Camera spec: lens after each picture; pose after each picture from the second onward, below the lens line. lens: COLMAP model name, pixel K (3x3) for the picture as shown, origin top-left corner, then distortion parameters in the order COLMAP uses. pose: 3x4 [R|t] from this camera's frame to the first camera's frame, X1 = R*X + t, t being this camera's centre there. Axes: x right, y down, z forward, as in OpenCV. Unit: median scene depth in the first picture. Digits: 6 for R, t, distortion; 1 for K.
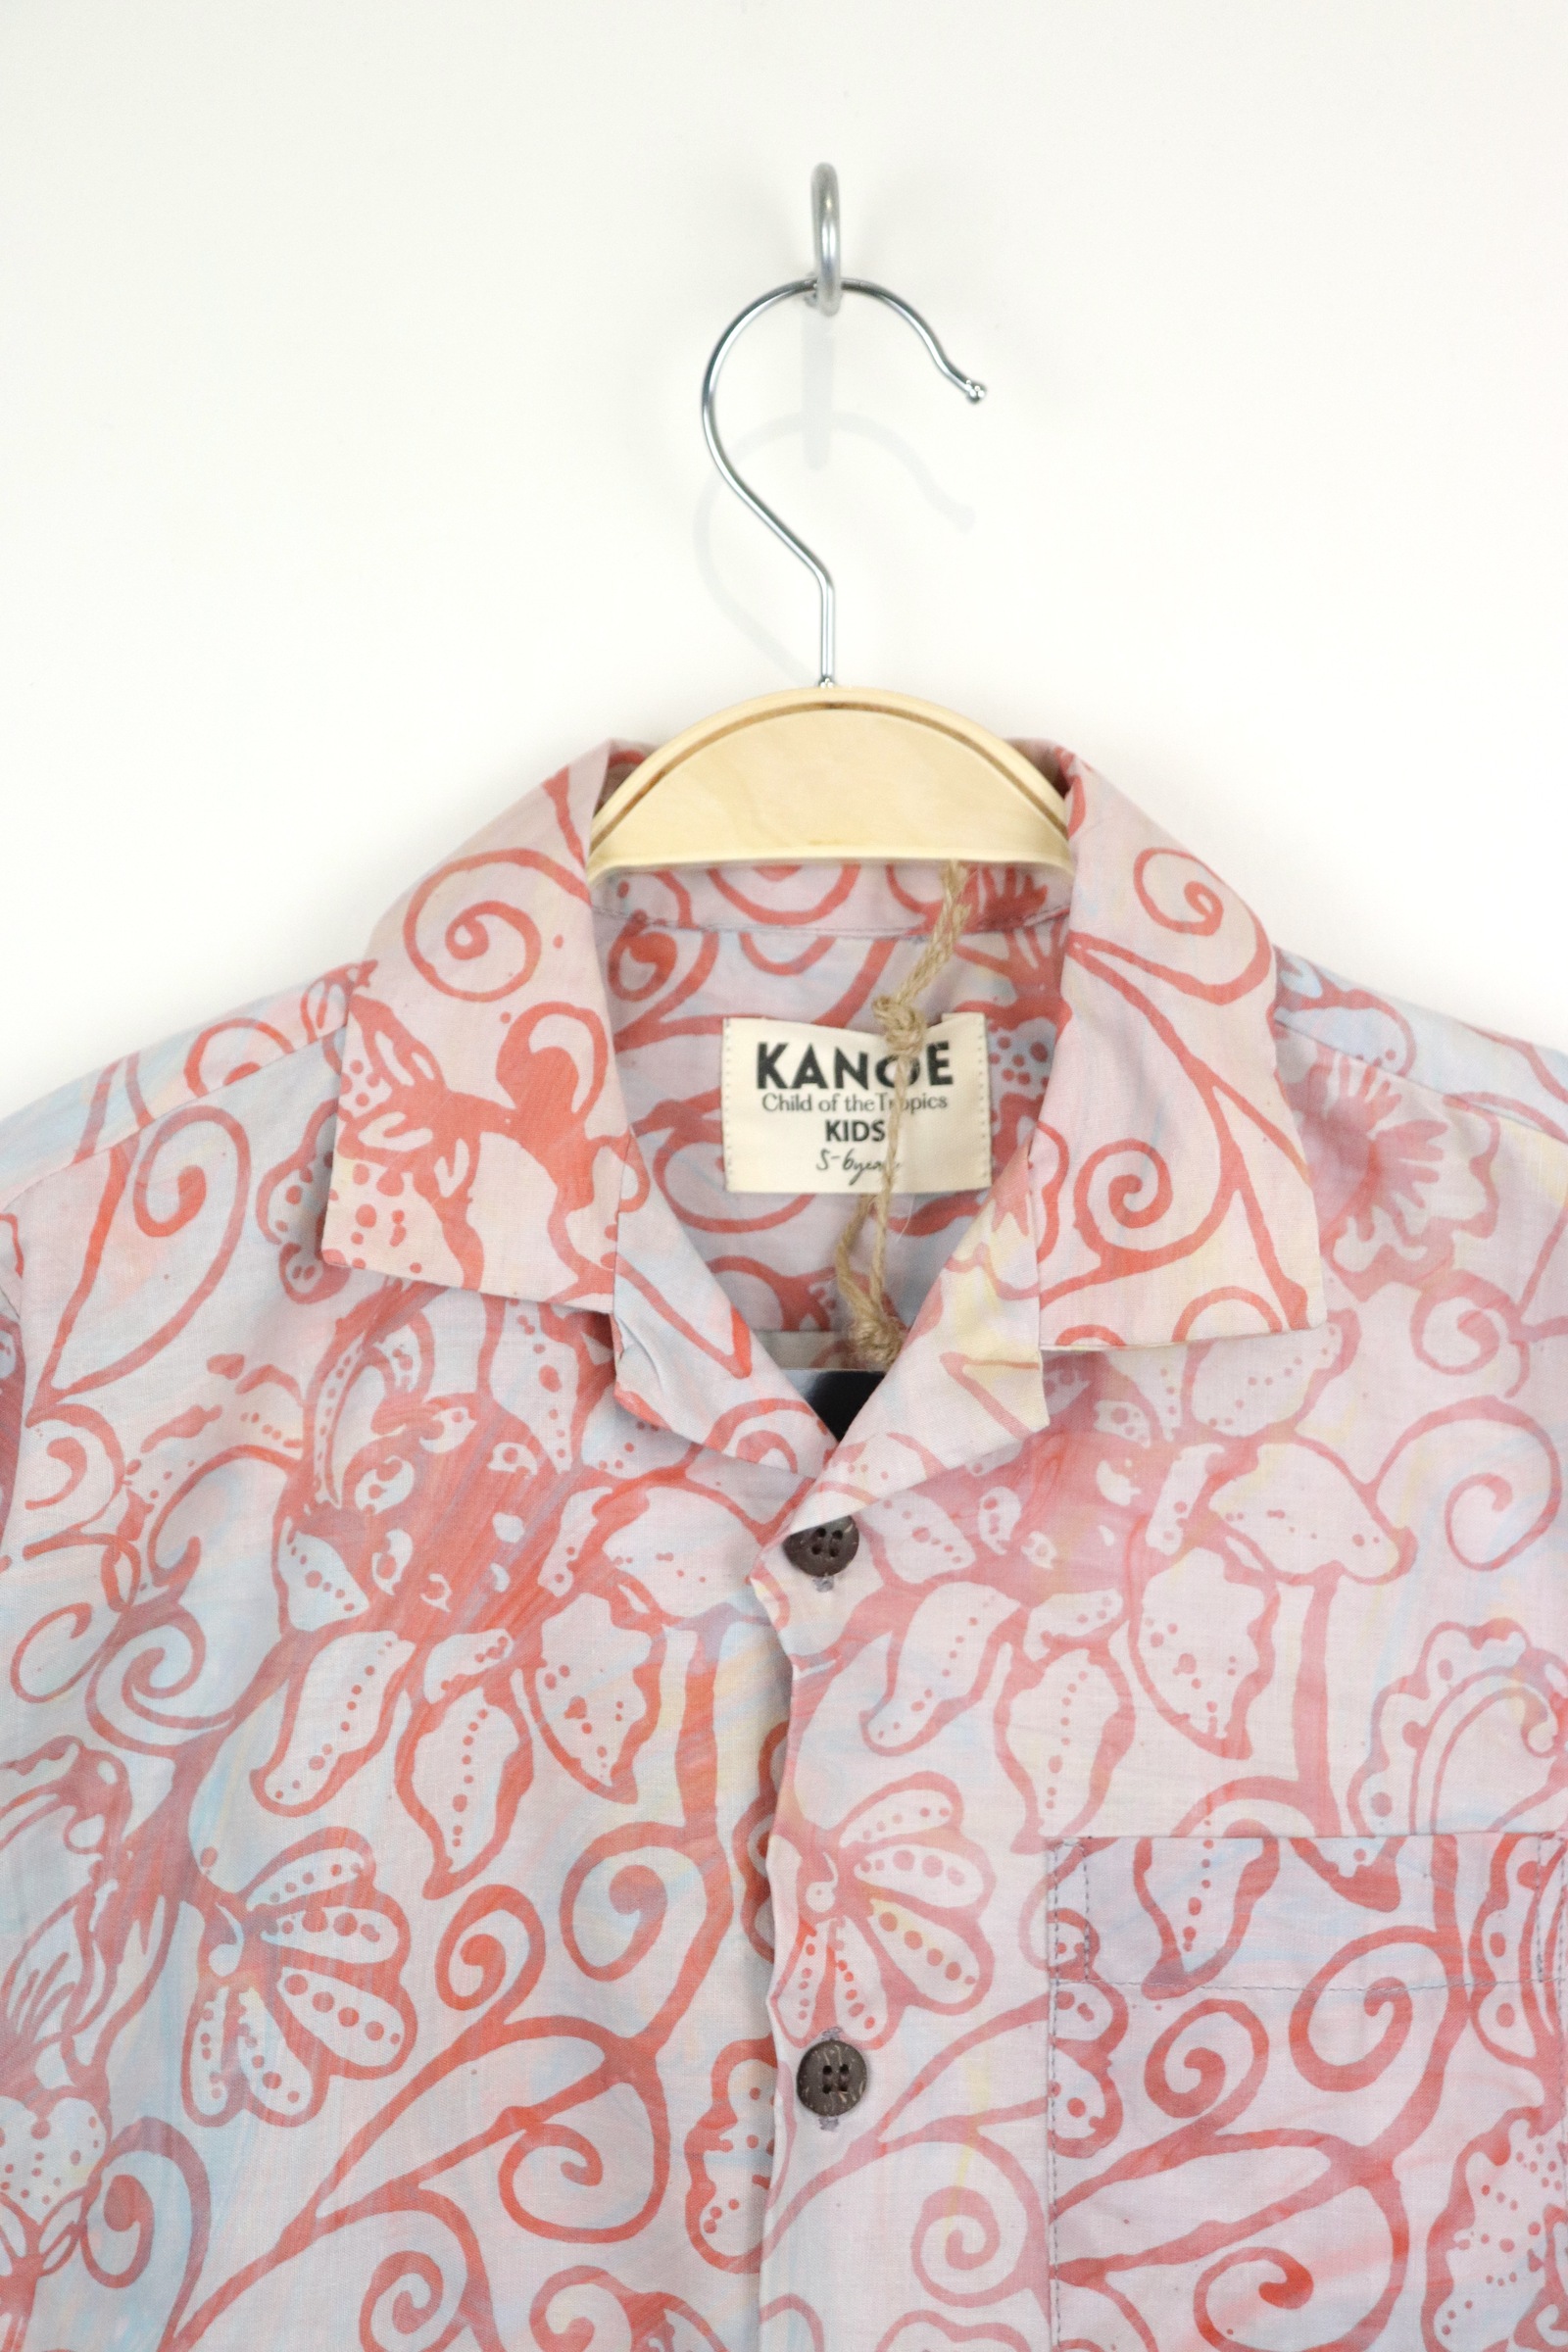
lens RADIAL K [[3323.3, 0, 798.9], [0, 3323.3, 1175.9], [0, 0, 1]] dist [-0.049089, 0.371947]
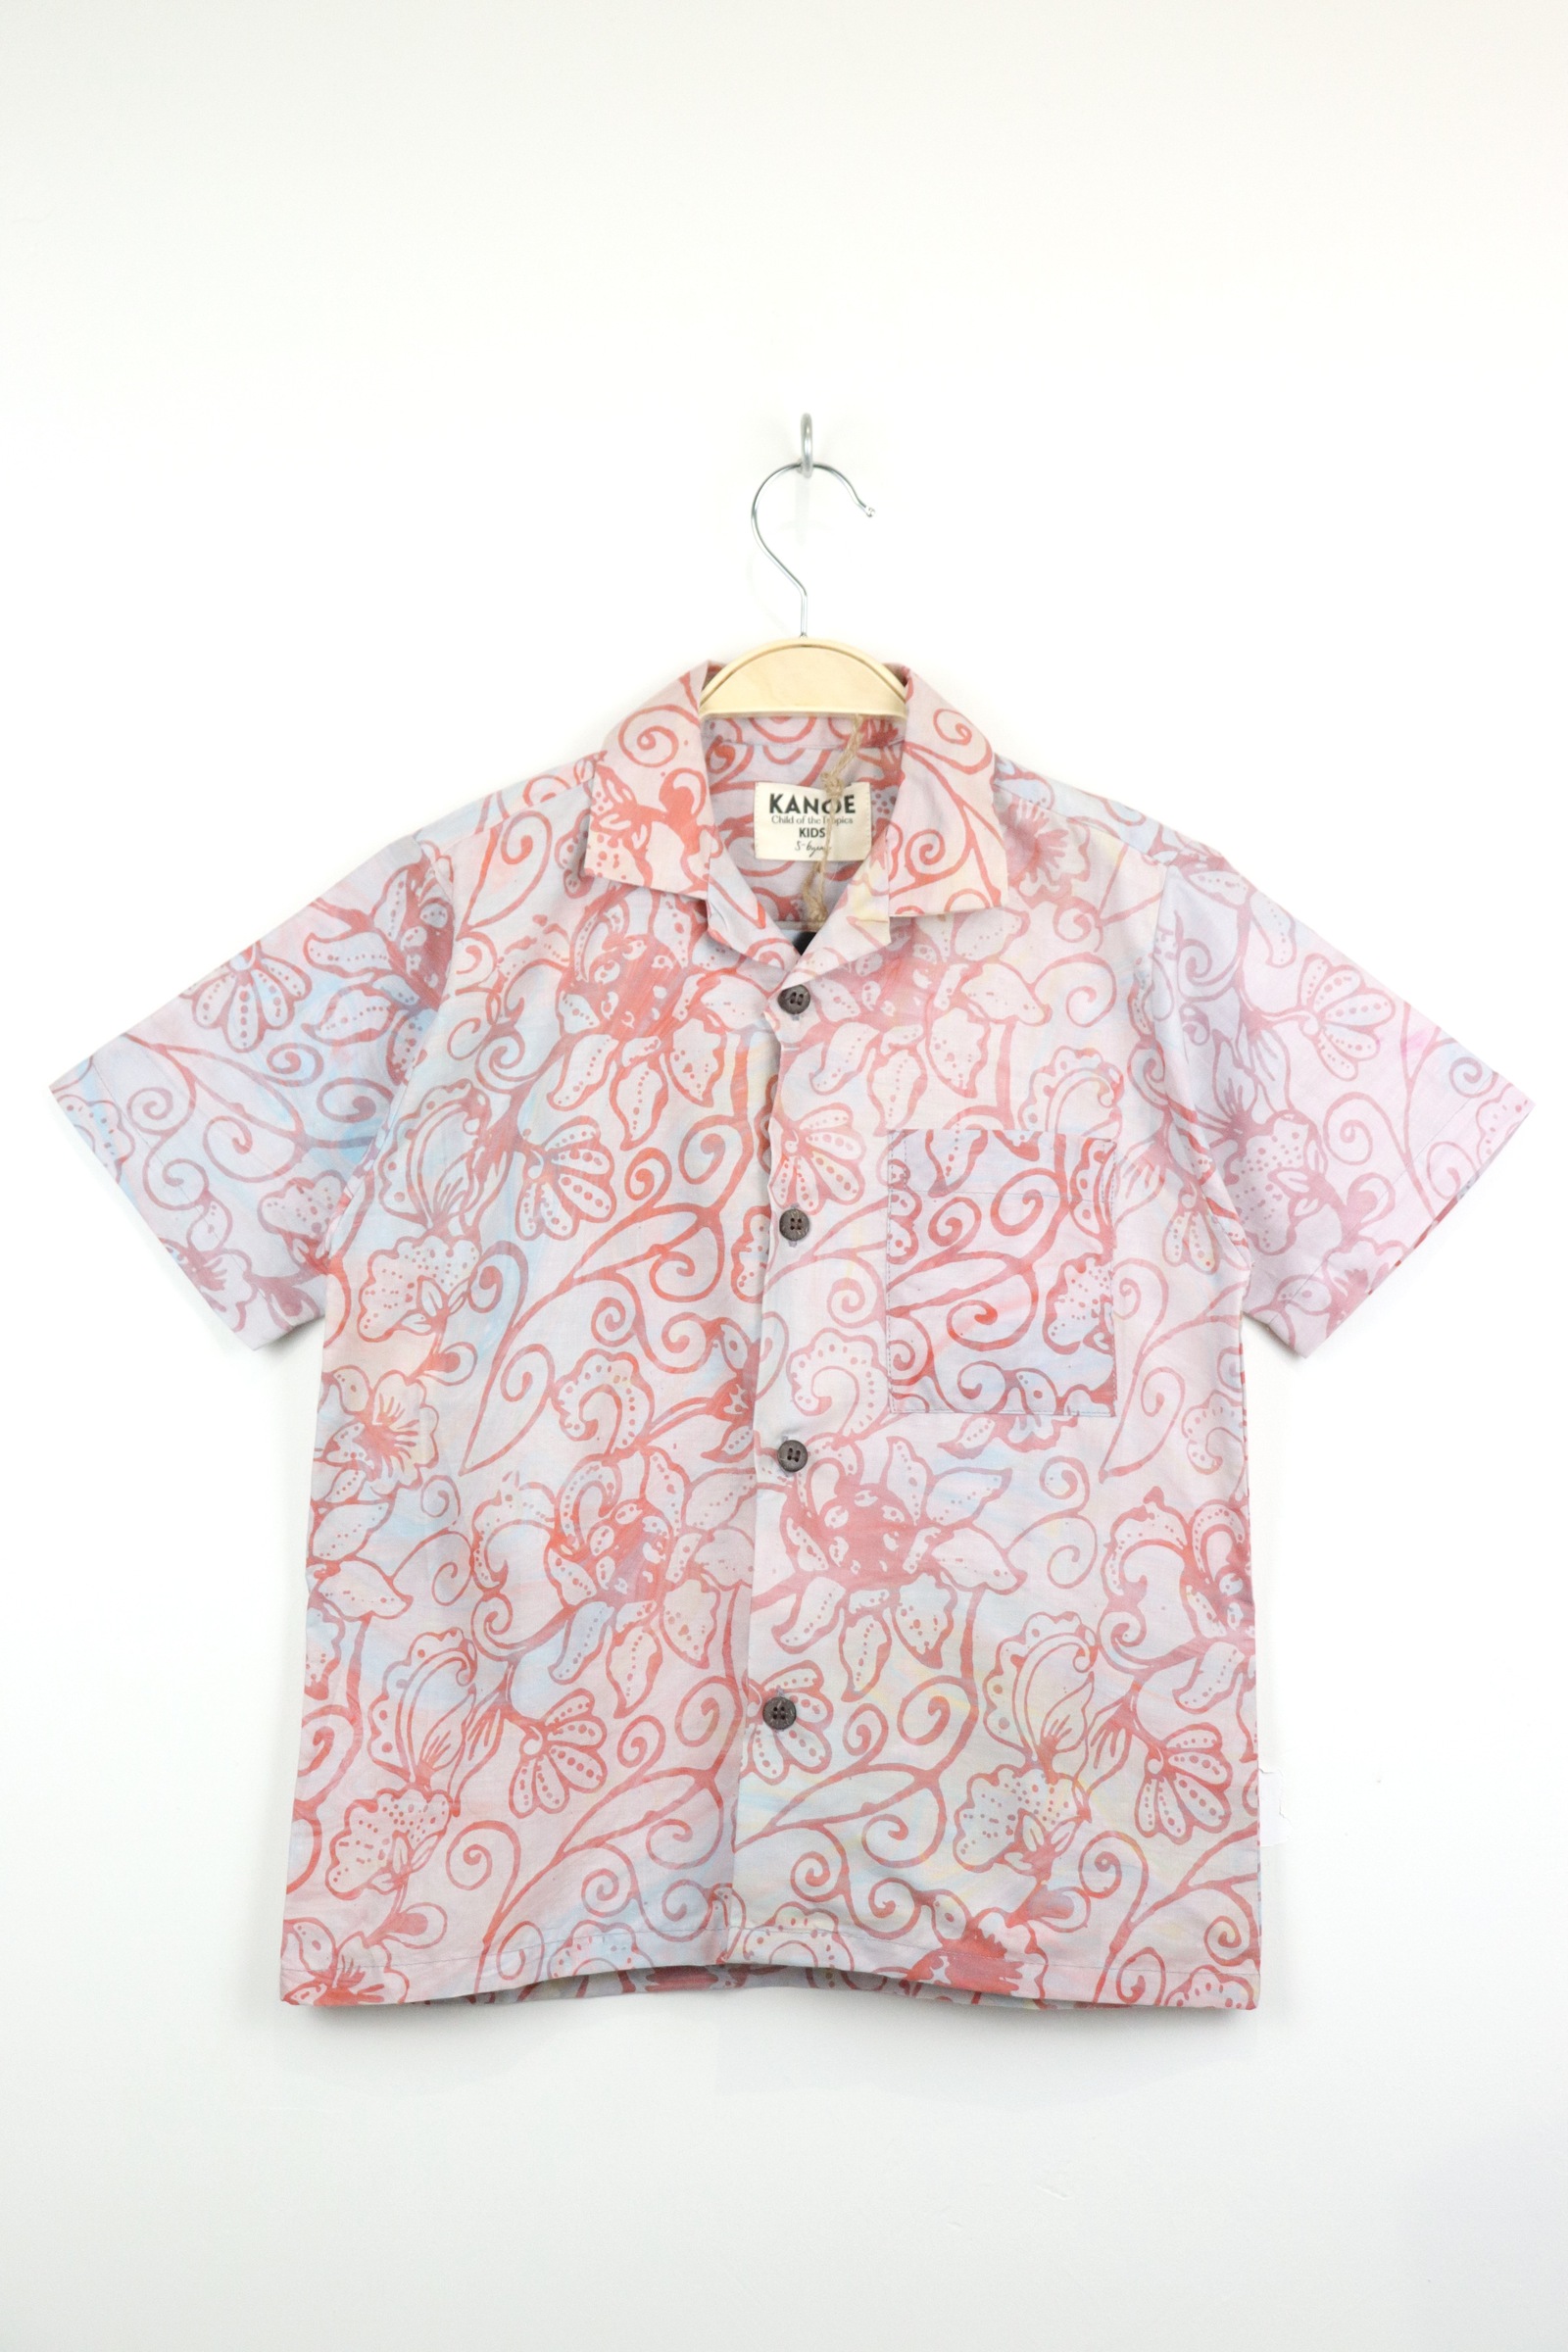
lens RADIAL K [[3323.3, 0, 798.9], [0, 3323.3, 1175.9], [0, 0, 1]] dist [-0.049089, 0.371947]
pose [[0.999766, 0.019470, 0.009421, -0.009491], [-0.019130, 0.999208, -0.034894, 0.313748], [-0.010093, 0.034706, 0.999347, -1.321781]]
